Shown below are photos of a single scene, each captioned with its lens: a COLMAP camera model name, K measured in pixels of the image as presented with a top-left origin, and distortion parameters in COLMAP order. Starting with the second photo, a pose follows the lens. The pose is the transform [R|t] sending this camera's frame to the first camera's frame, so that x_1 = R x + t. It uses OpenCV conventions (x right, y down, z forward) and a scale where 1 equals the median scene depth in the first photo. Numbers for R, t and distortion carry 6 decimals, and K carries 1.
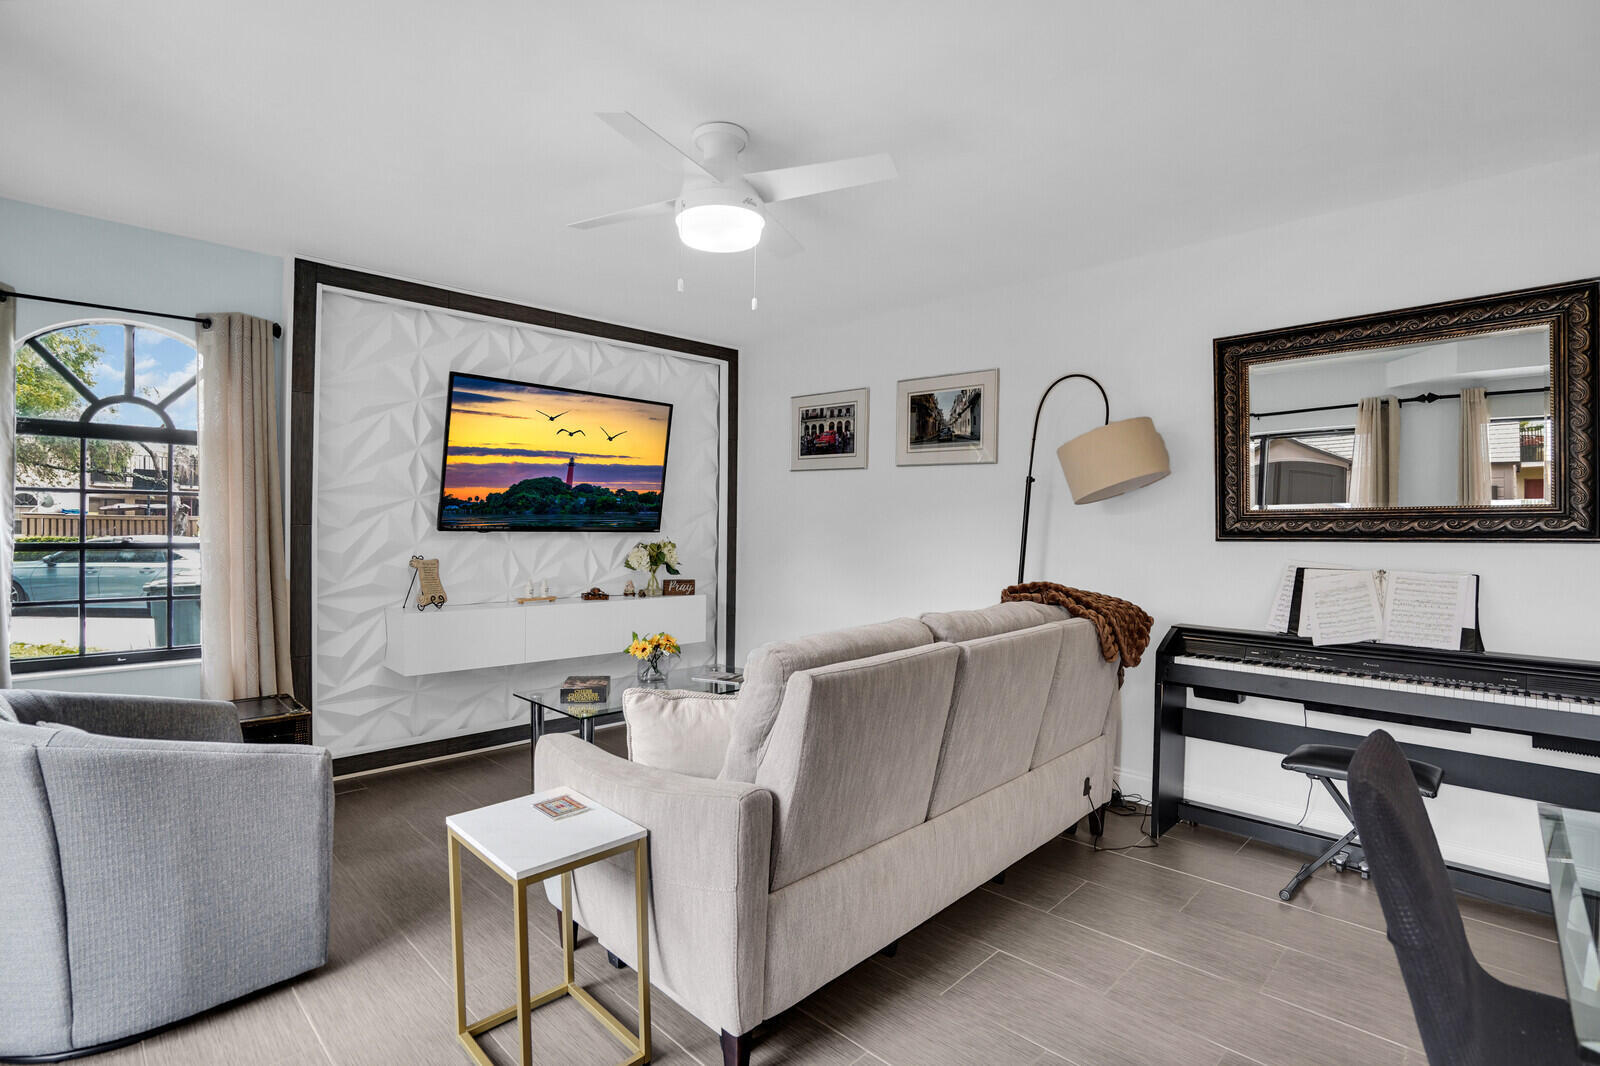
lens RADIAL K [[745.8, 0, 801.7], [0, 745.8, 522.2], [0, 0, 1]] dist [-0.038269, 0.009251]
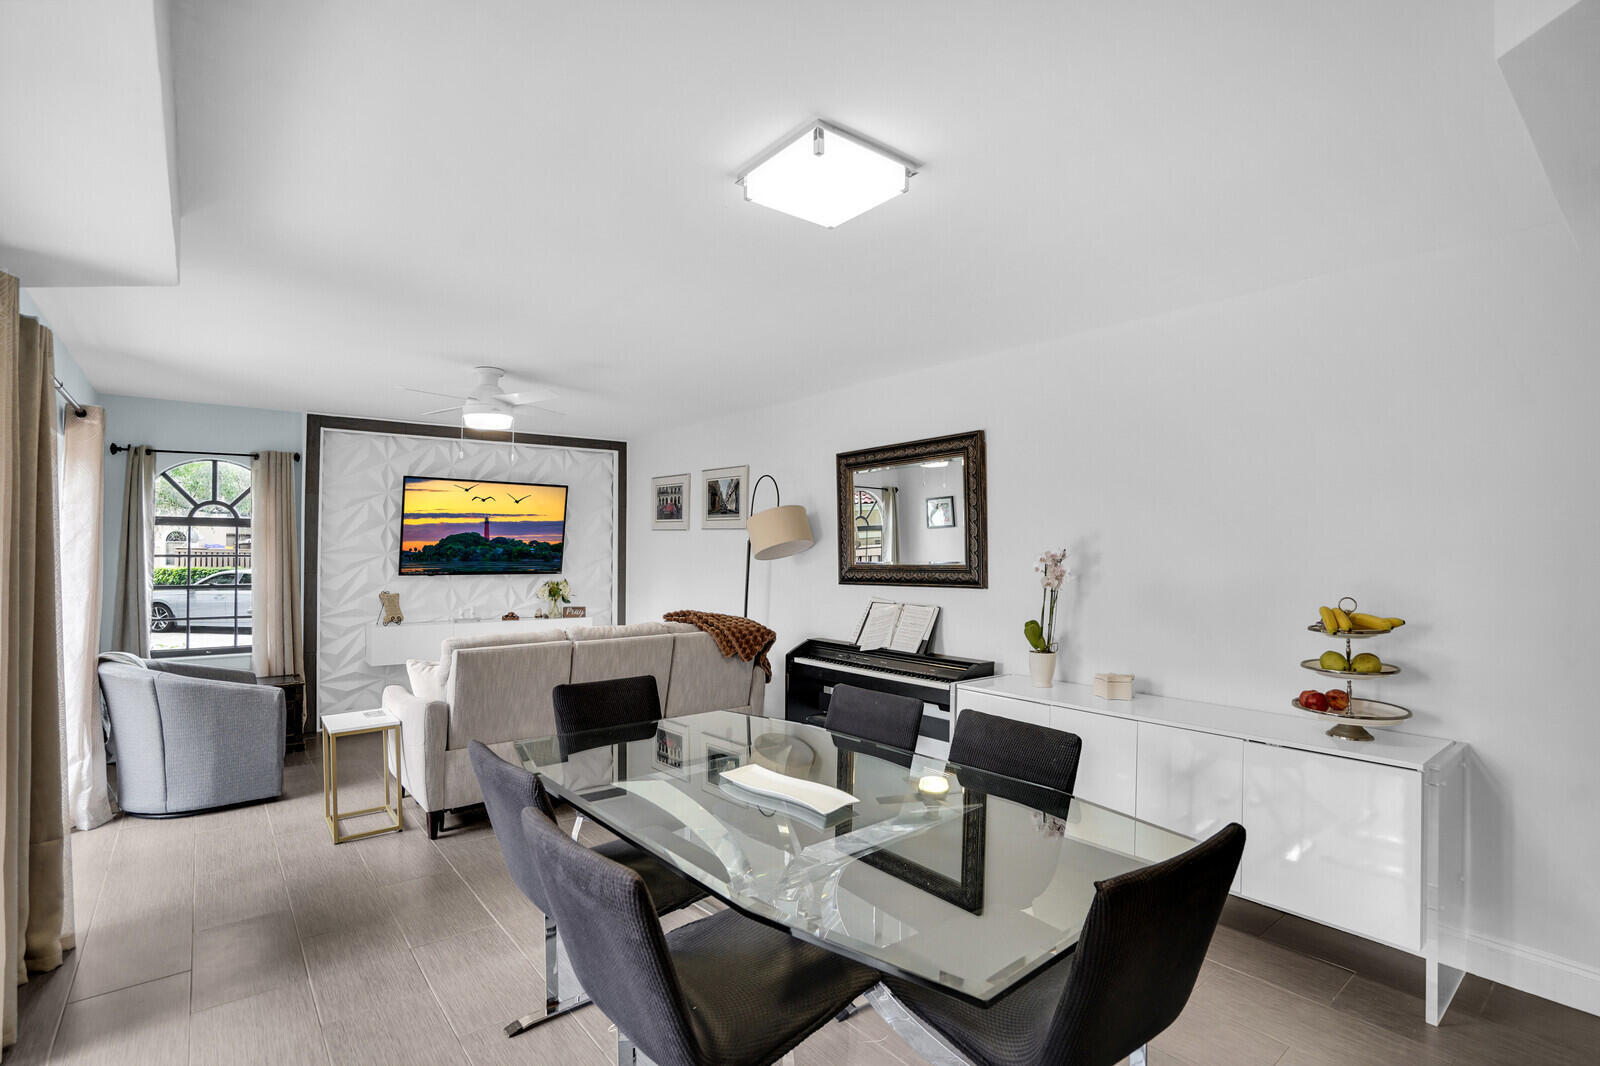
lens RADIAL K [[742.4, 0, 800.0], [0, 742.4, 533.0], [0, 0, 1]] dist [-0.026504, 0.000426]
pose [[0.992808, -0.008108, -0.119445, 0.563486], [0.005737, 0.999780, -0.020180, -0.043394], [0.119583, 0.019350, 0.992636, -0.473687]]
